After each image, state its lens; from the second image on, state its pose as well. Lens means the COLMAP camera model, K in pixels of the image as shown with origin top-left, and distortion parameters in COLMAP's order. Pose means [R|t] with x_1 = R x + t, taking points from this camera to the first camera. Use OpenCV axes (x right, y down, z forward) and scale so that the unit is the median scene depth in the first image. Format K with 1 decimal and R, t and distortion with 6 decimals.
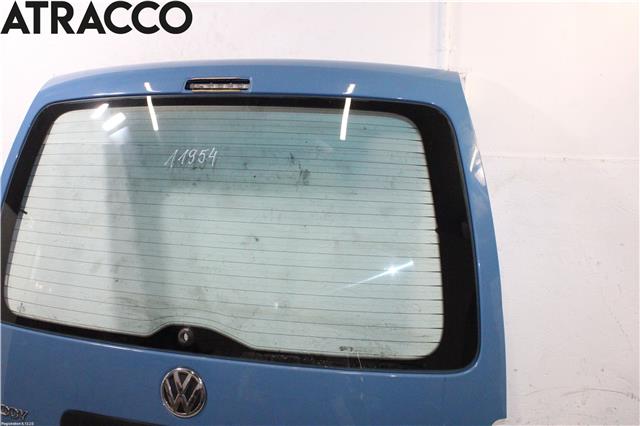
lens RADIAL K [[757.9, 0, 320.0], [0, 757.9, 213.0], [0, 0, 1]] dist [-0.111315, -0.001289]
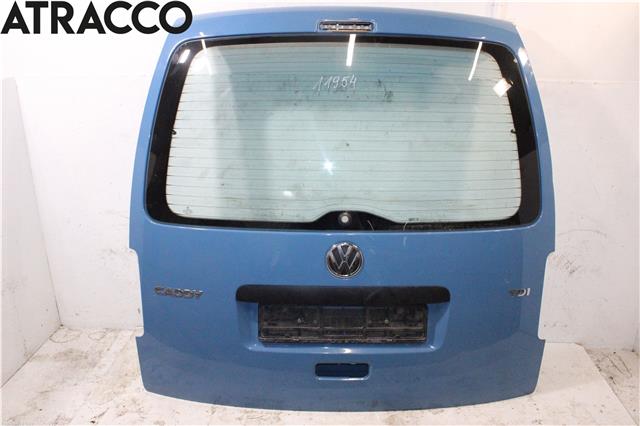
lens RADIAL K [[541.8, 0, 320.0], [0, 541.8, 213.0], [0, 0, 1]] dist [-0.125819, 0.003876]
pose [[0.955703, -0.090190, 0.280174, -0.429794], [0.040396, 0.983080, 0.178666, -0.018331], [-0.291547, -0.159434, 0.943176, 0.090554]]
